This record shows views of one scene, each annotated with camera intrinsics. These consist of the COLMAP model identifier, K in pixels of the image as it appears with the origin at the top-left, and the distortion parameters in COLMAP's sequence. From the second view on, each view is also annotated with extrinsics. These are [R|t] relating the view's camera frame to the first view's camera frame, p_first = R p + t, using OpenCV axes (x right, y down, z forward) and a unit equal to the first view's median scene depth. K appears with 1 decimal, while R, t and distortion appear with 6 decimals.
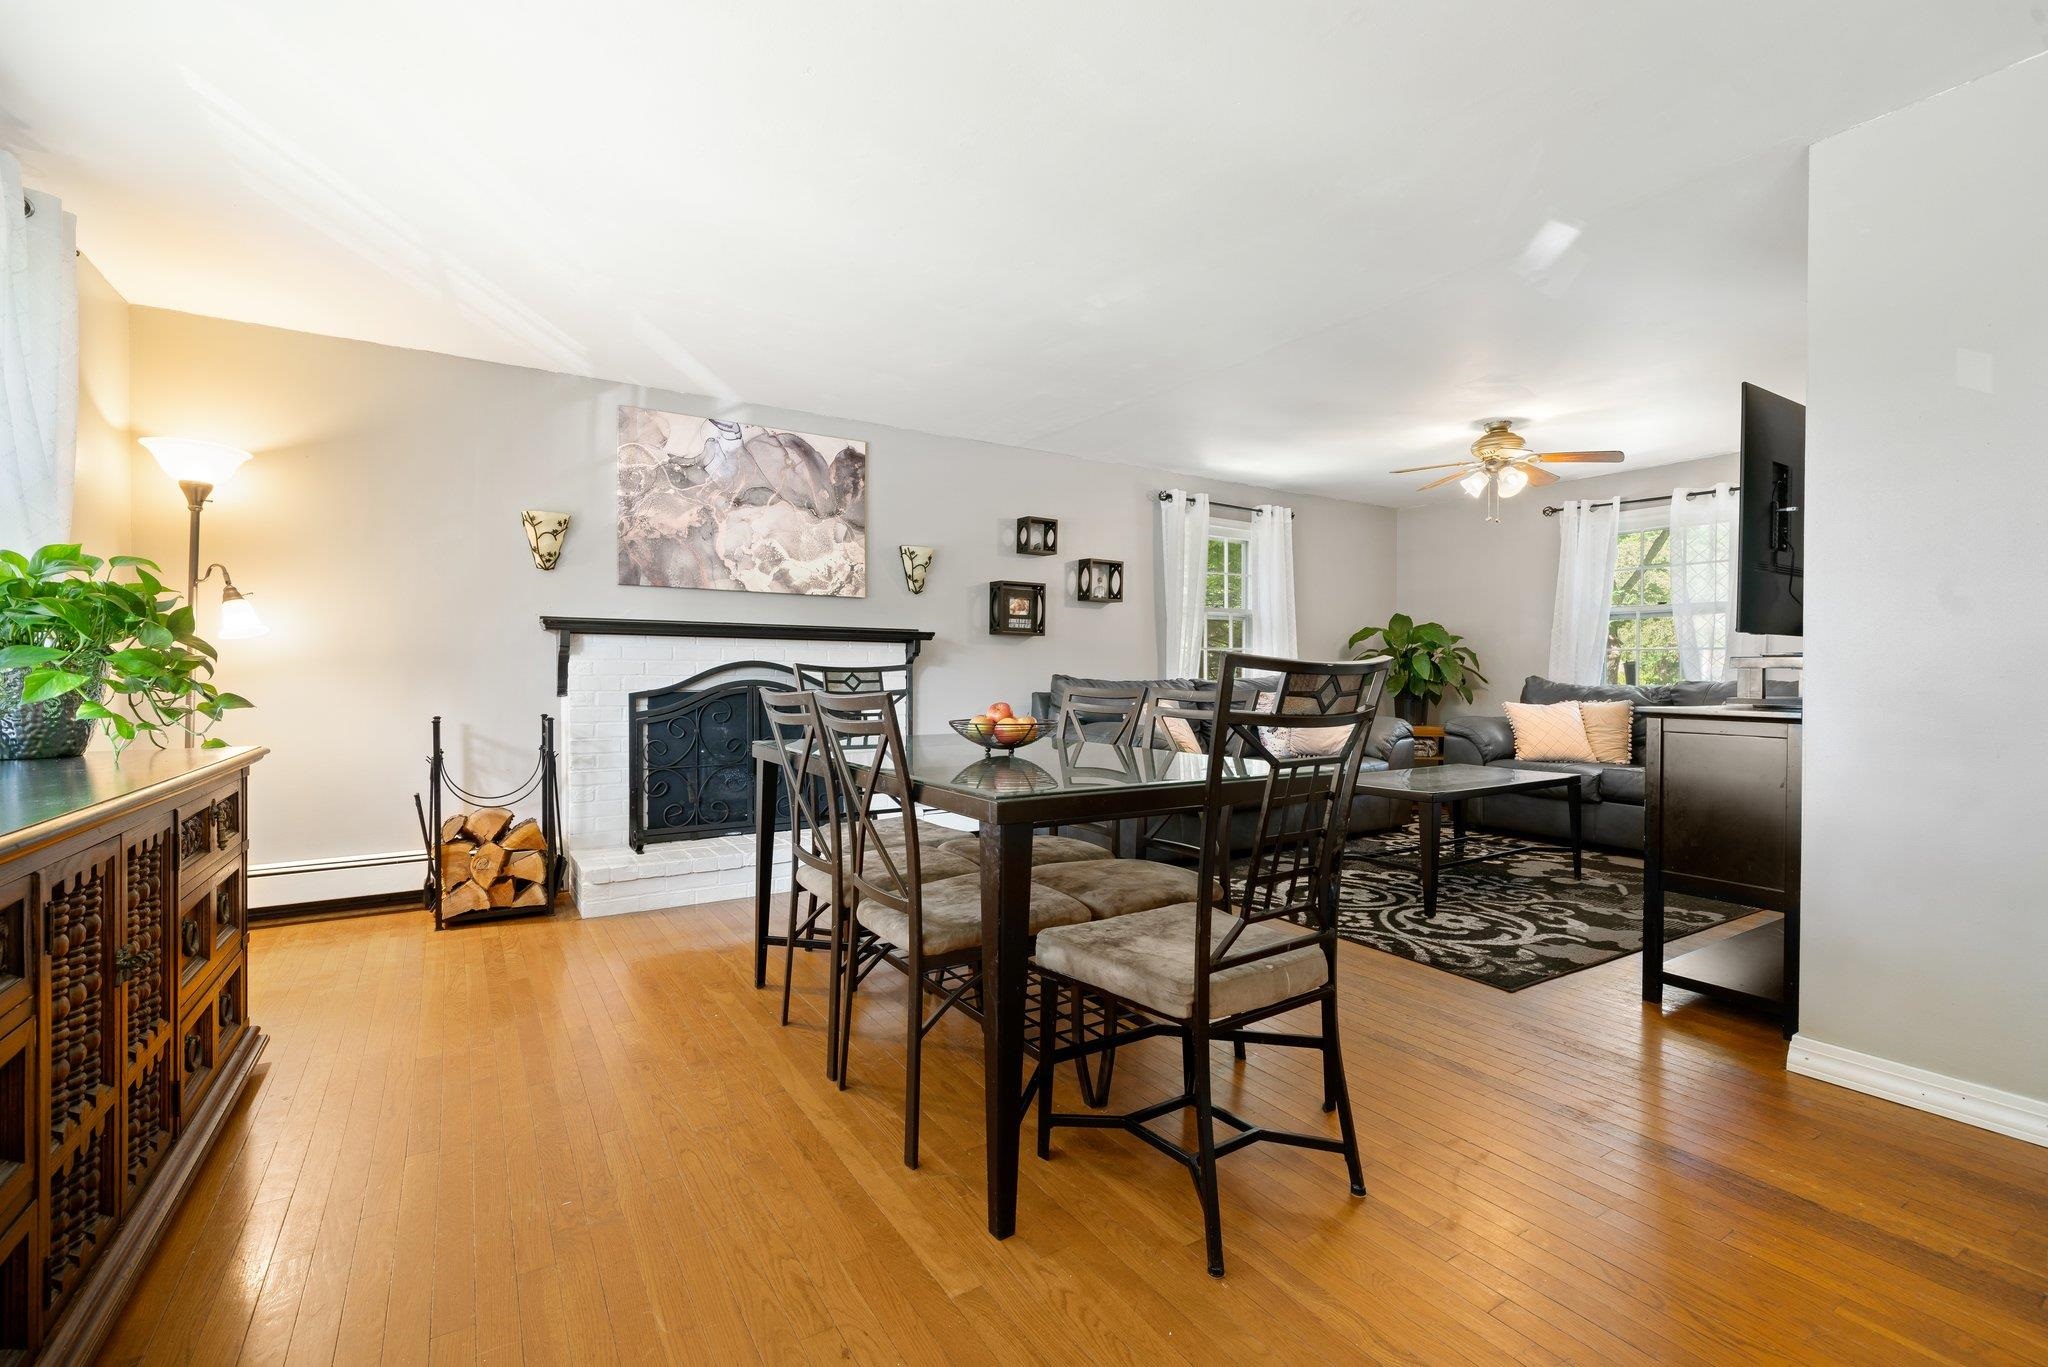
lens RADIAL K [[886.3, 0, 1021.9], [0, 886.3, 681.8], [0, 0, 1]] dist [-0.000805, 0.000093]
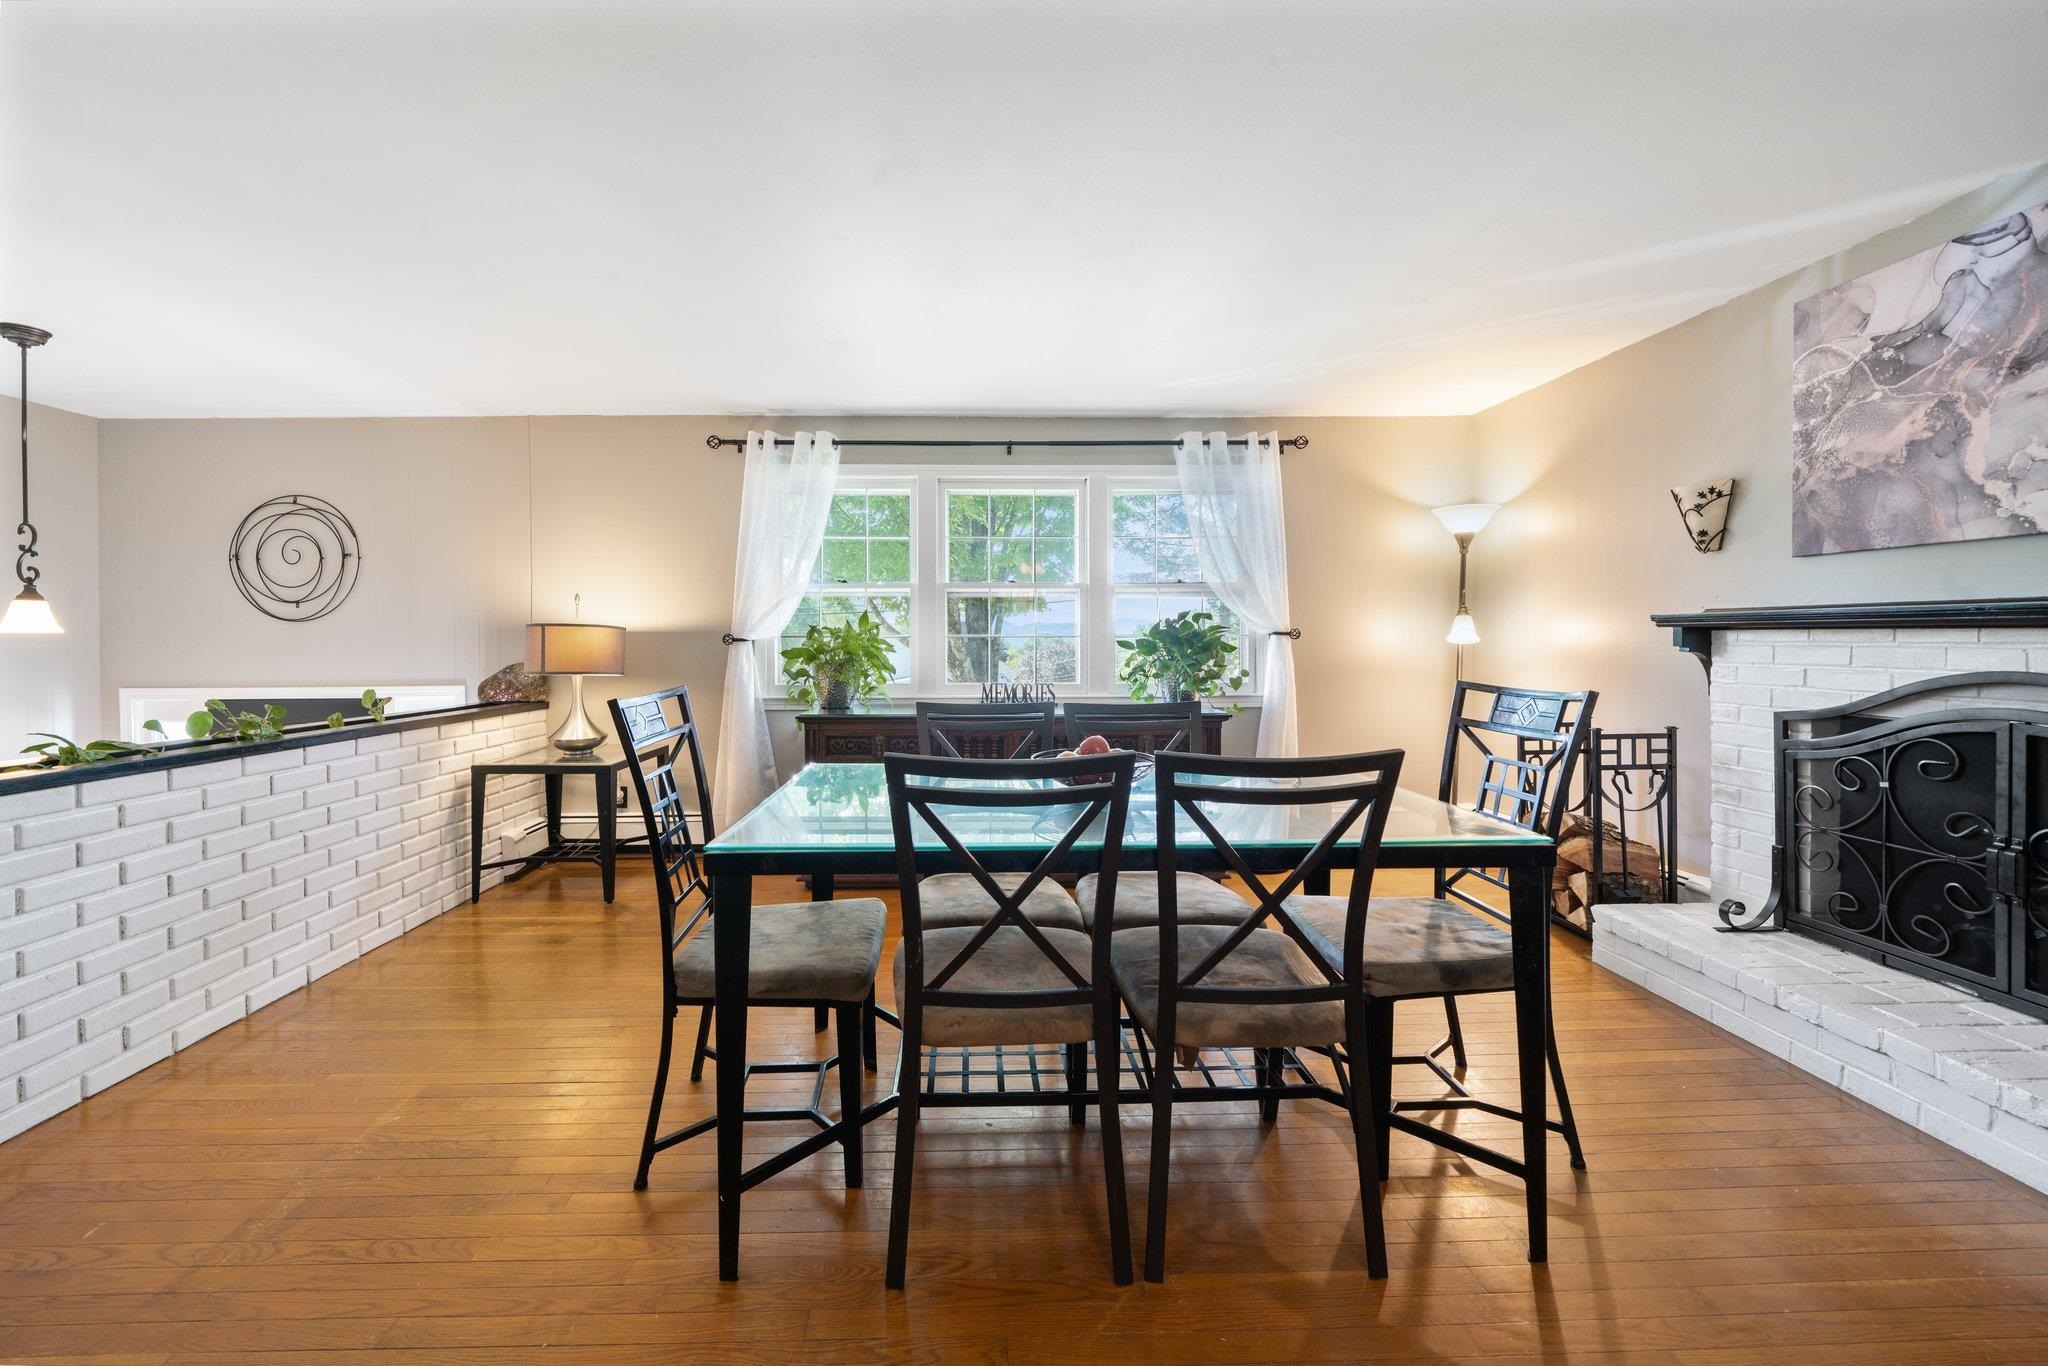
lens RADIAL K [[759.3, 0, 995.2], [0, 759.3, 637.9], [0, 0, 1]] dist [-0.000387, -0.000079]
pose [[-0.508521, 0.004365, -0.861038, 0.386325], [0.001708, 0.999990, 0.004061, -0.048608], [0.861048, 0.000595, -0.508524, 0.749770]]
